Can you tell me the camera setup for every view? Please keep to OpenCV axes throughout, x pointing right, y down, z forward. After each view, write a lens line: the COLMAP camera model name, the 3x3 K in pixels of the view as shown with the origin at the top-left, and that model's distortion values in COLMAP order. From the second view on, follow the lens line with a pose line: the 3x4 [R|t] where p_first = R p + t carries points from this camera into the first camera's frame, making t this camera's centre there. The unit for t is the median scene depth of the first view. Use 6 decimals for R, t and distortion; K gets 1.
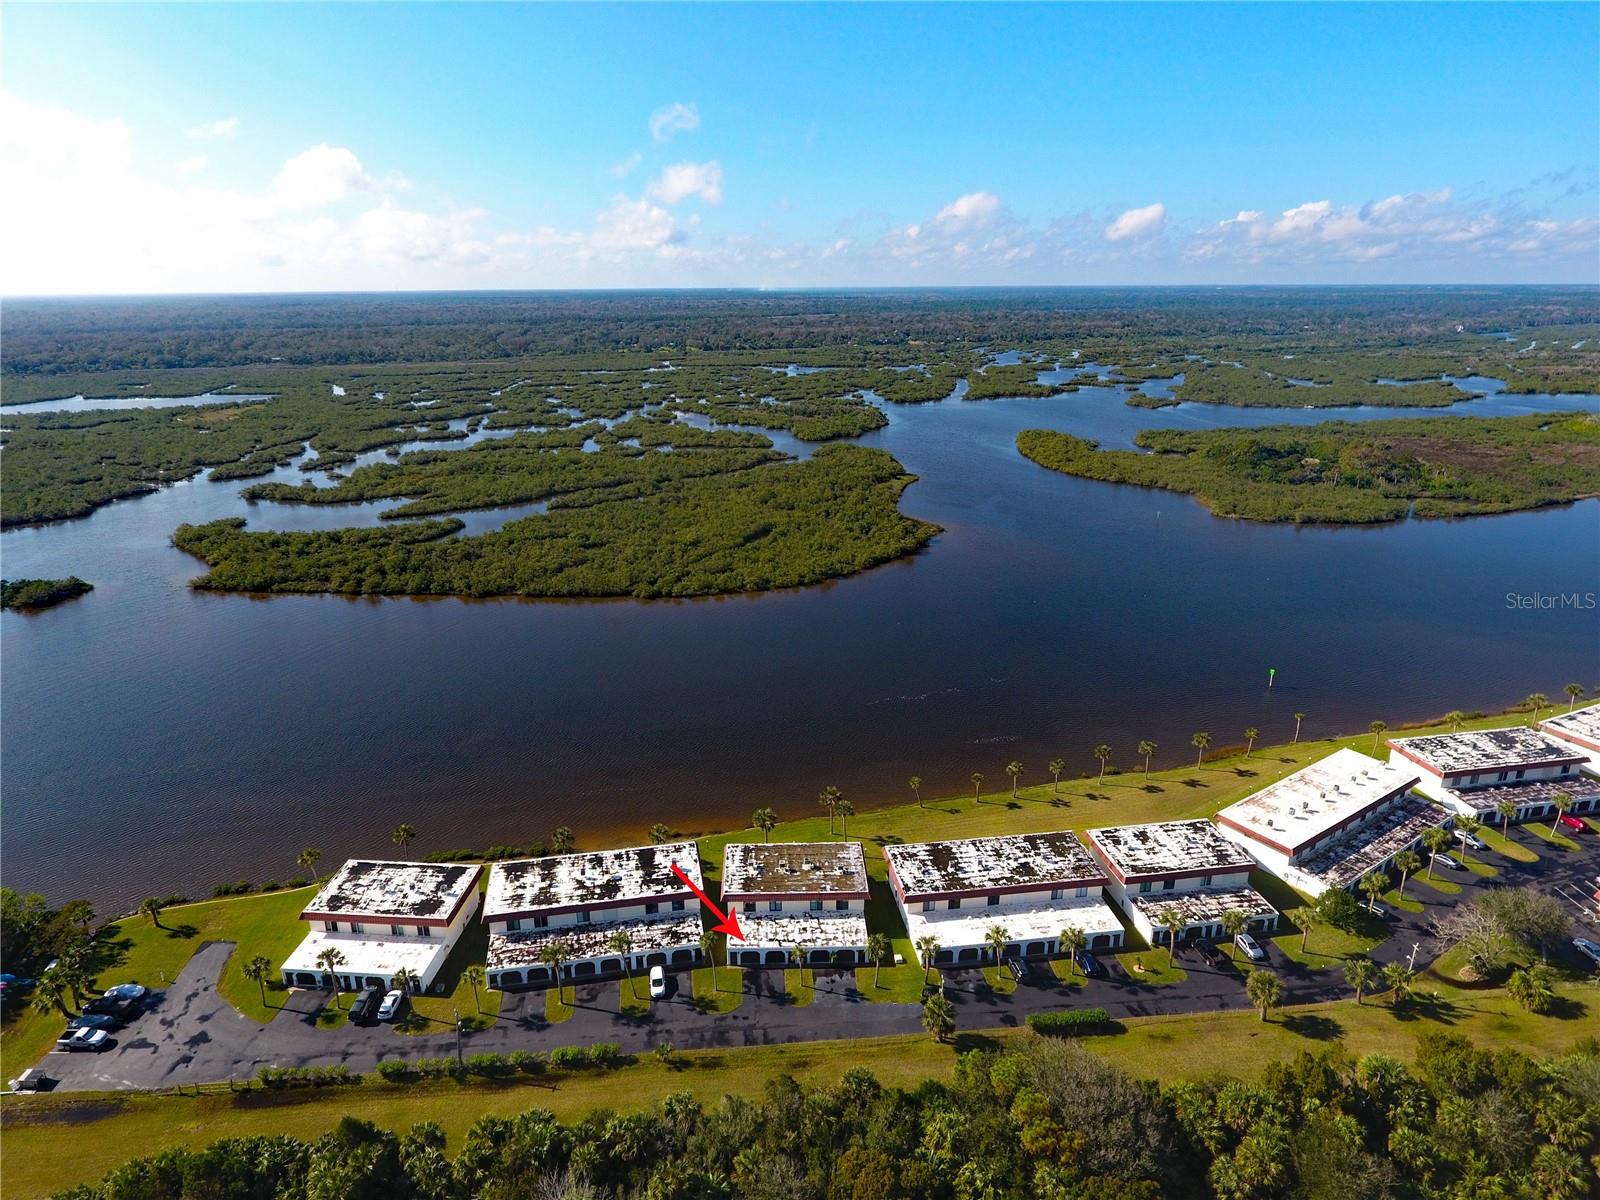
lens RADIAL K [[938.0, 0, 785.9], [0, 938.0, 573.6], [0, 0, 1]] dist [-0.005248, -0.002534]
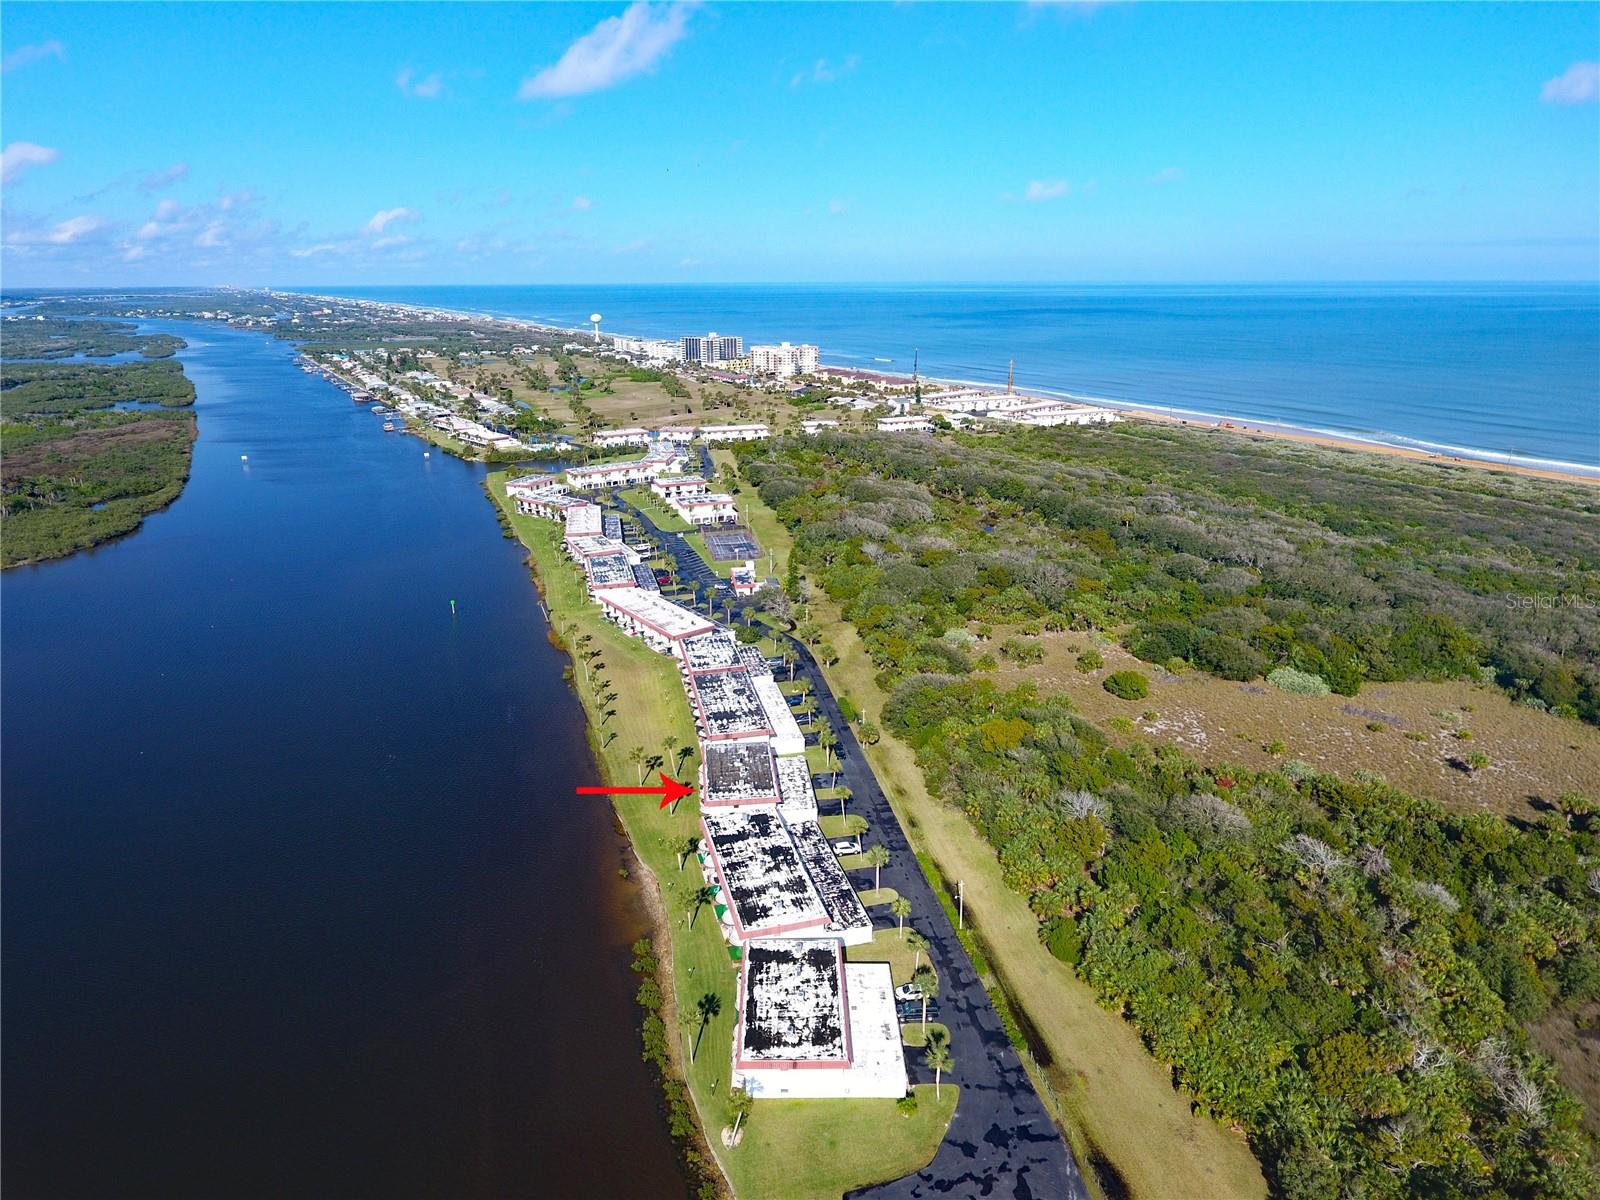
lens RADIAL K [[938.0, 0, 785.9], [0, 938.0, 573.6], [0, 0, 1]] dist [-0.005248, -0.002534]
pose [[-0.084778, -0.292201, 0.952592, -1.142550], [0.298080, 0.904814, 0.304073, -0.289328], [-0.950769, 0.309728, 0.010391, 0.881498]]
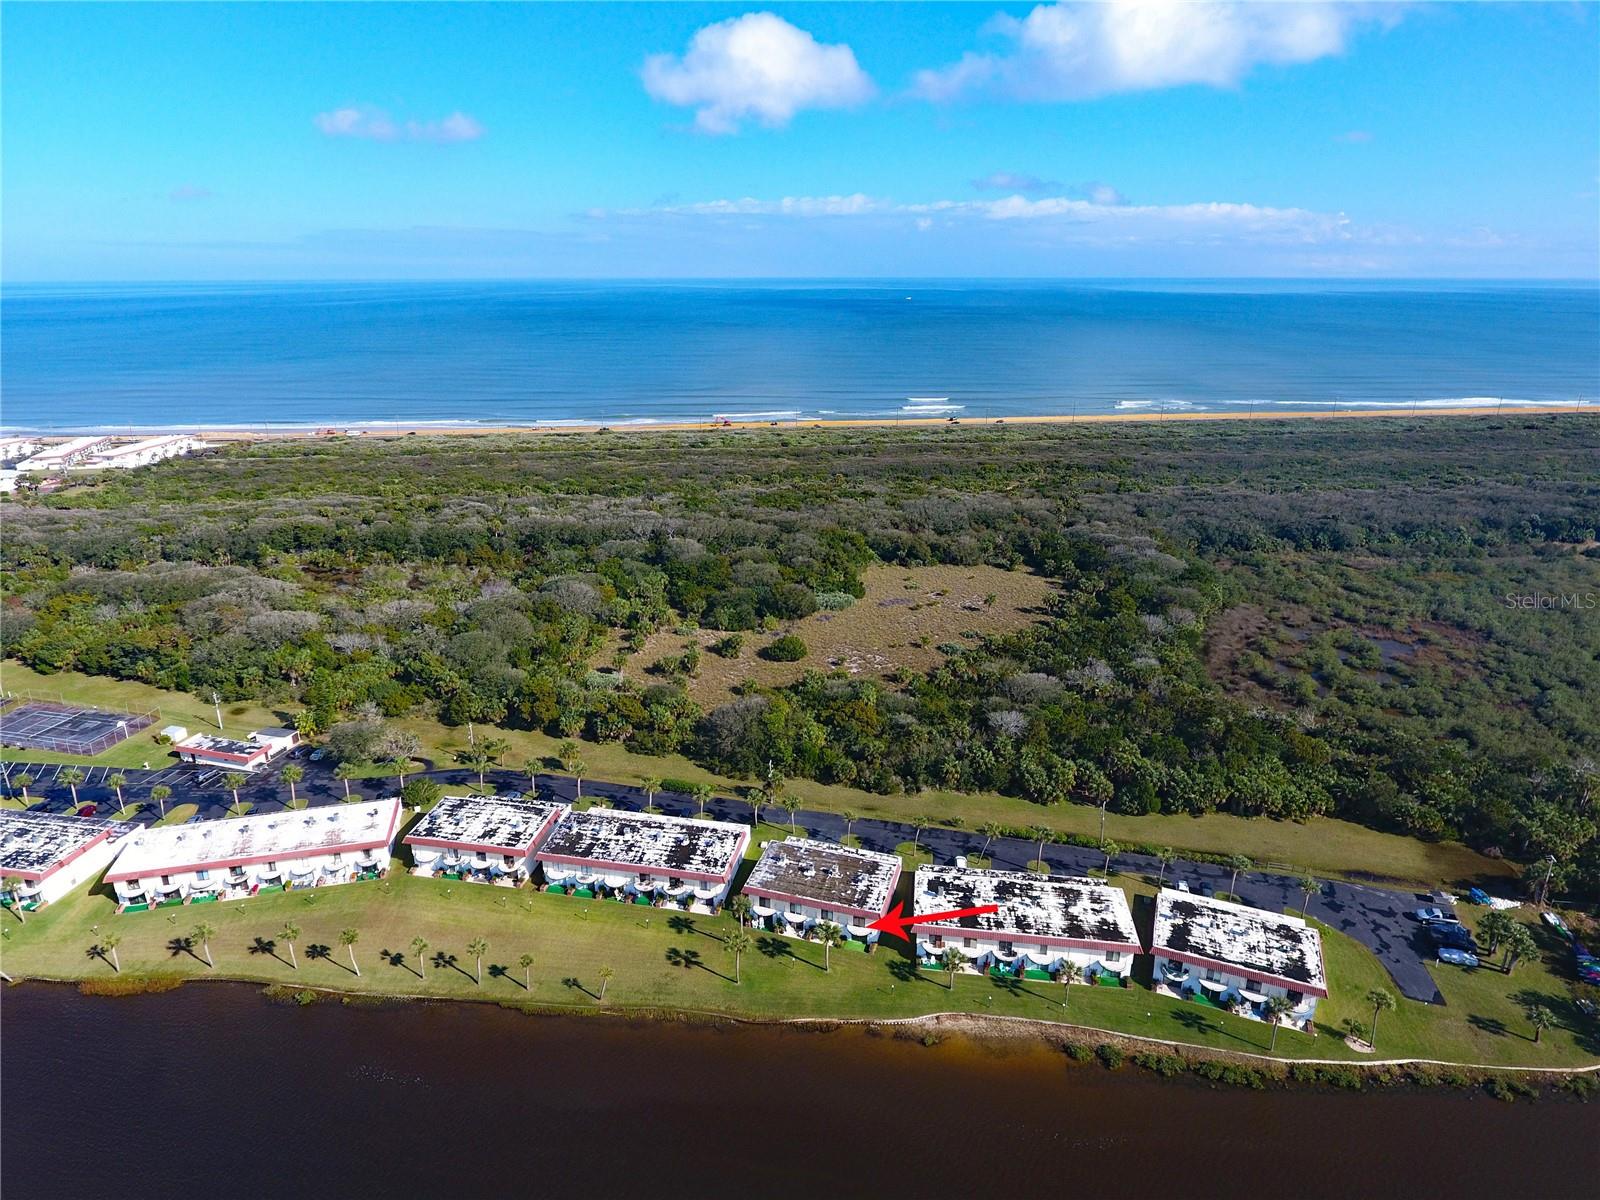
lens RADIAL K [[938.0, 0, 785.9], [0, 938.0, 573.6], [0, 0, 1]] dist [-0.005248, -0.002534]
pose [[-0.944949, -0.090641, 0.314414, -0.253236], [0.105359, 0.825417, 0.554604, -0.546017], [-0.309793, 0.557199, -0.770427, 1.677062]]
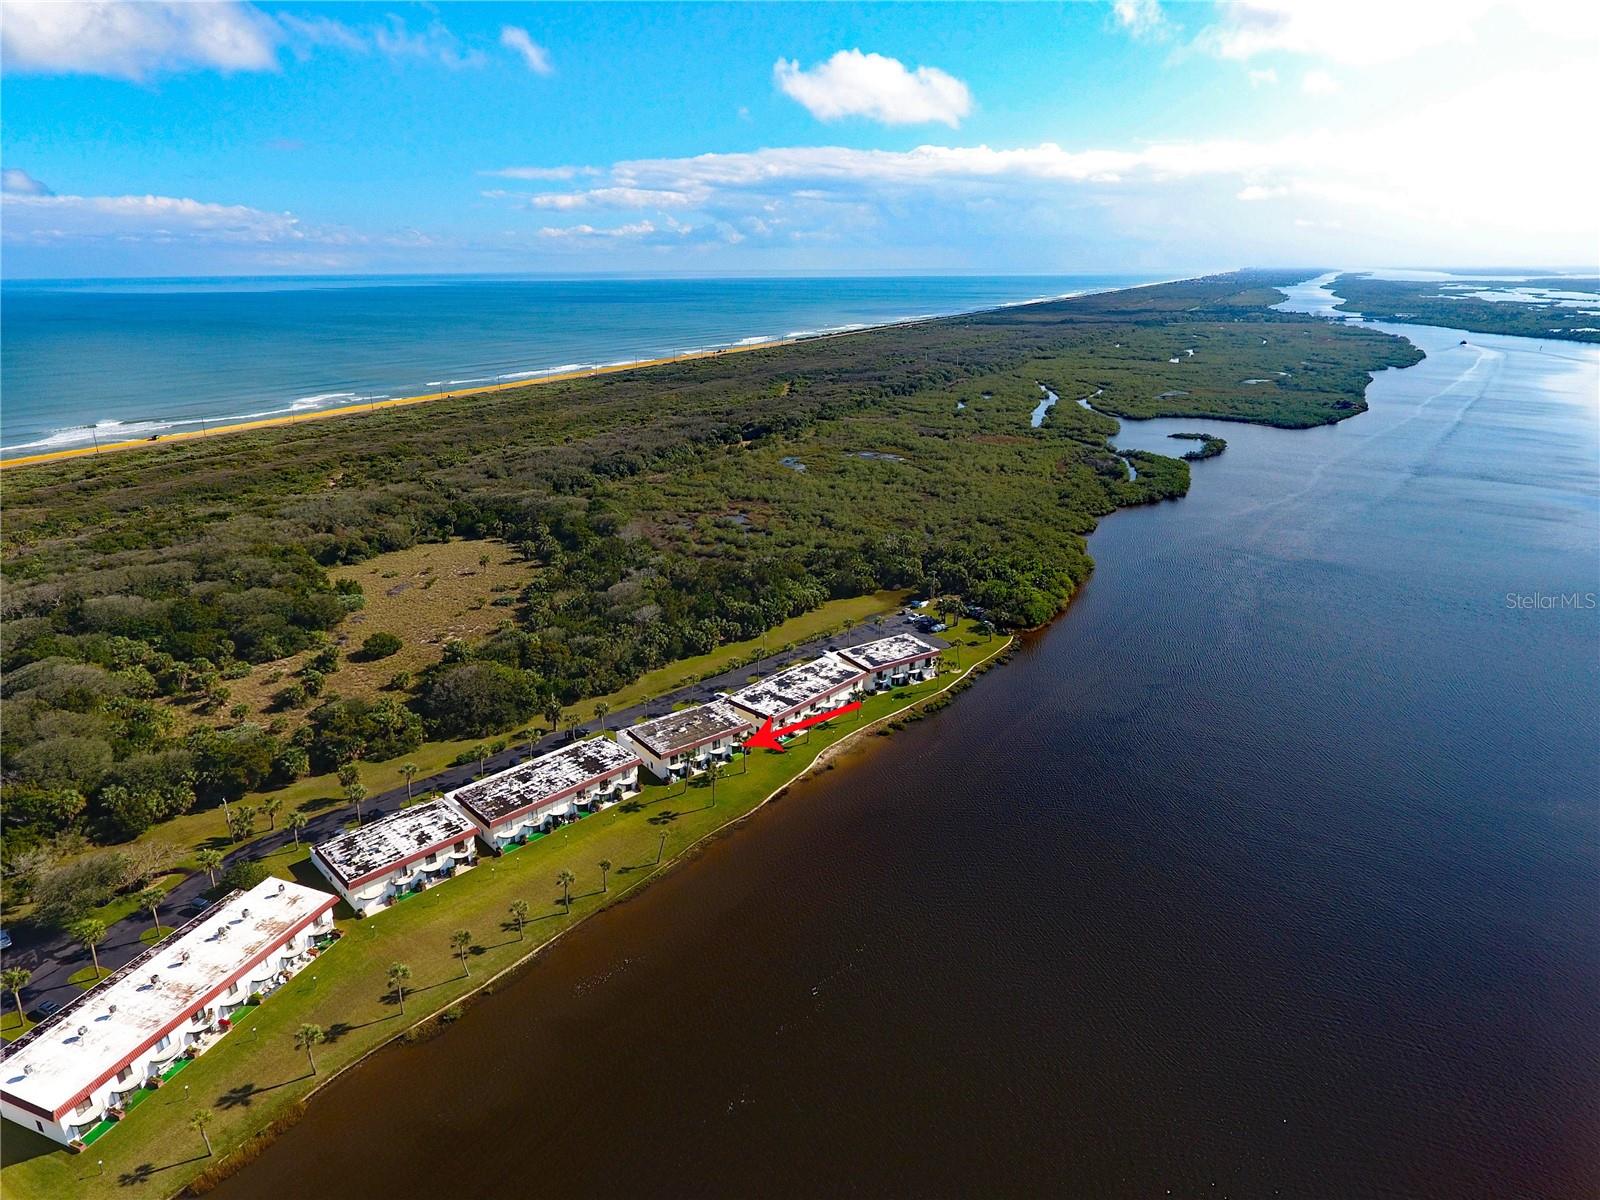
lens RADIAL K [[926.4, 0, 781.0], [0, 926.4, 572.8], [0, 0, 1]] dist [-0.005266, -0.001879]
pose [[-0.808463, 0.198045, -0.554226, 0.619736], [-0.160225, 0.832056, 0.531047, -0.619736], [0.566318, 0.518133, -0.640955, 1.880955]]
